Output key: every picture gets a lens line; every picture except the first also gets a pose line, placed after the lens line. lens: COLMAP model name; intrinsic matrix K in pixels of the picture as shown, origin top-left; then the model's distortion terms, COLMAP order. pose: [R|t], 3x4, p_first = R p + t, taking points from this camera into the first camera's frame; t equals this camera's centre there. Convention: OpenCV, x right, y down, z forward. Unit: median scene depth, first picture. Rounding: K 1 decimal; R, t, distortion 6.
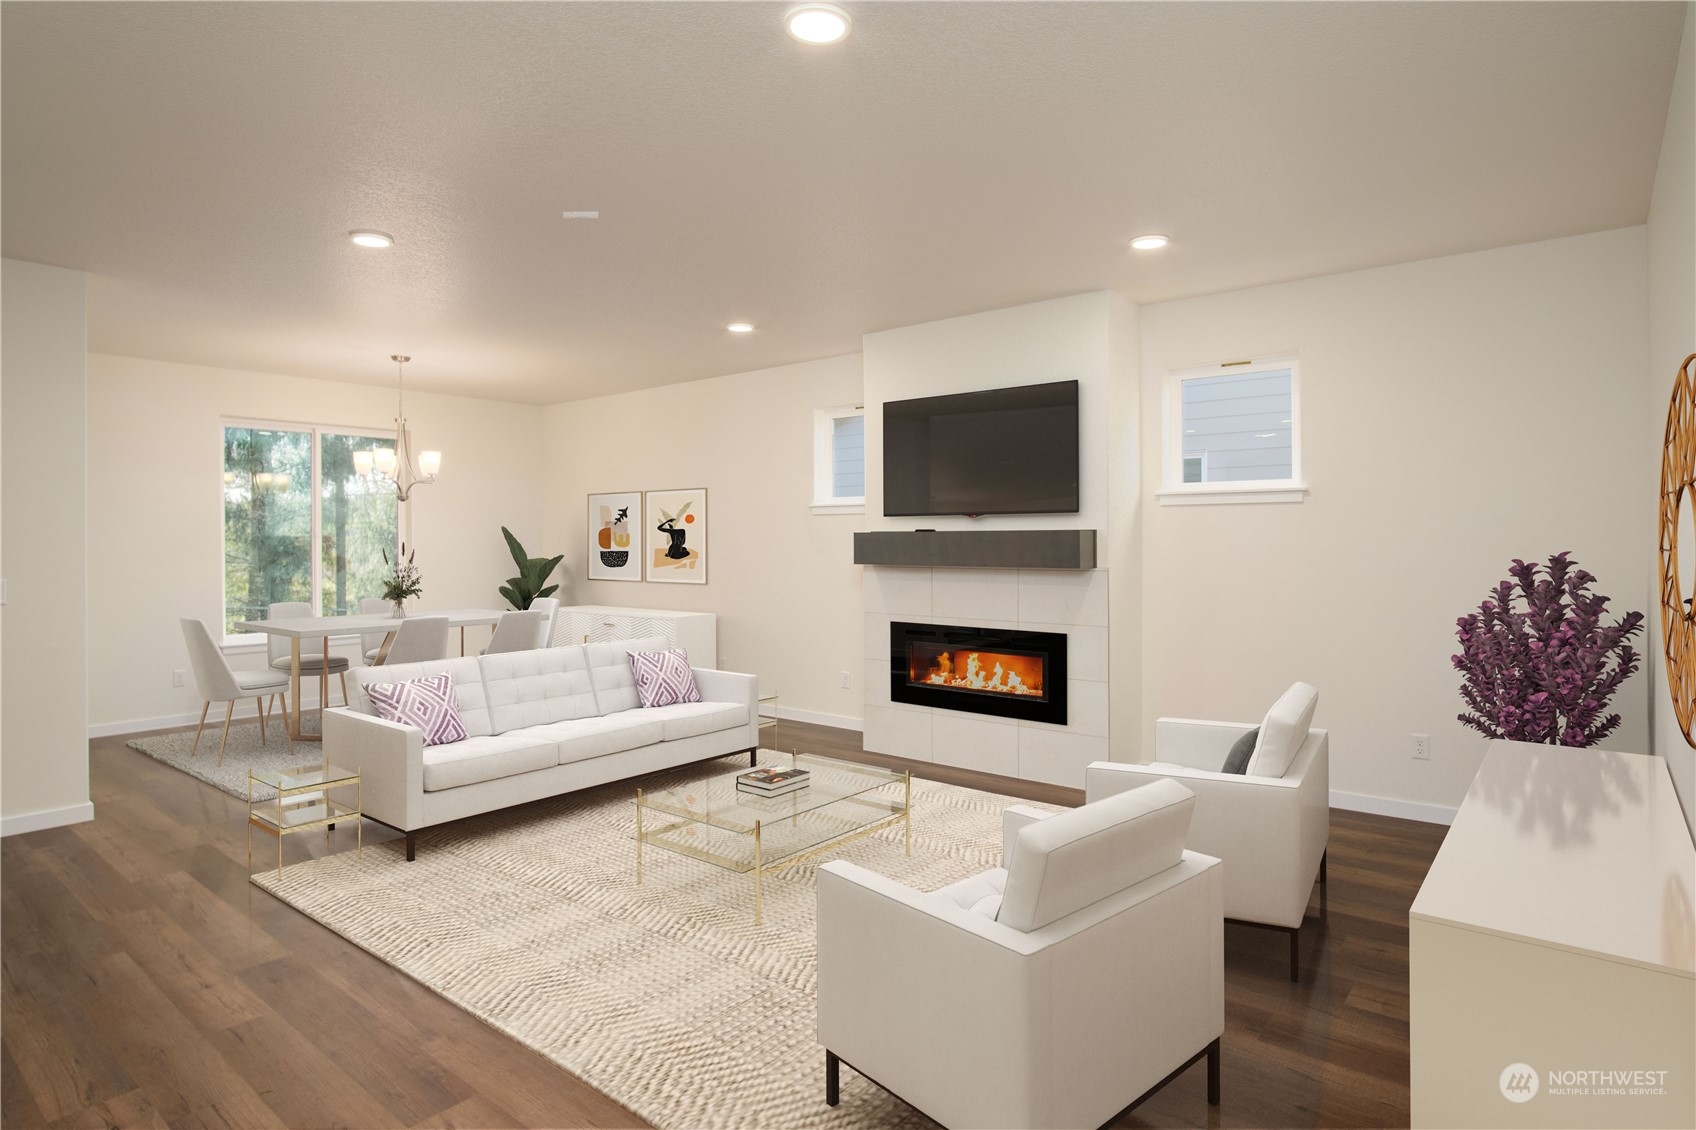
lens RADIAL K [[931.9, 0, 847.4], [0, 931.9, 530.3], [0, 0, 1]] dist [0.001185, 0.003824]
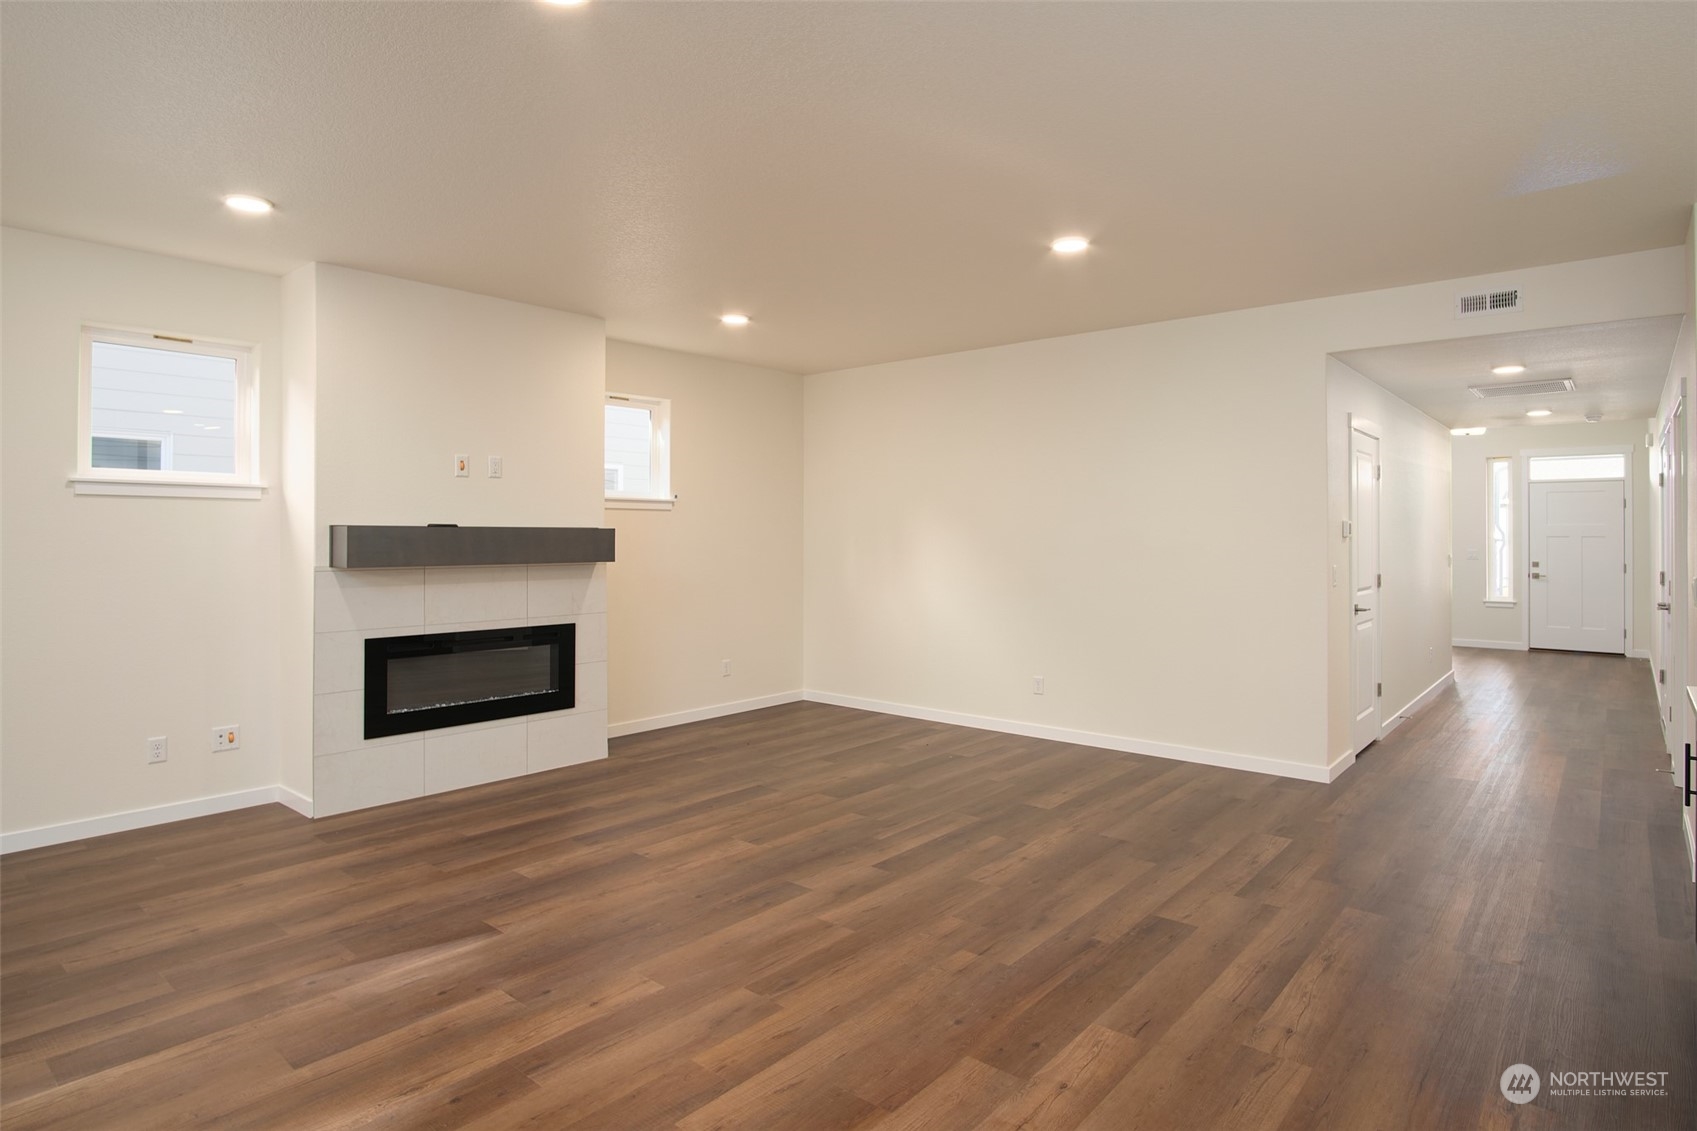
lens RADIAL K [[928.1, 0, 839.9], [0, 928.1, 528.1], [0, 0, 1]] dist [-0.004797, -0.001005]
pose [[0.002562, 0.013707, 0.999903, -0.840395], [-0.011642, 0.999839, -0.013676, 0.010566], [-0.999929, -0.011606, 0.002721, 0.673689]]
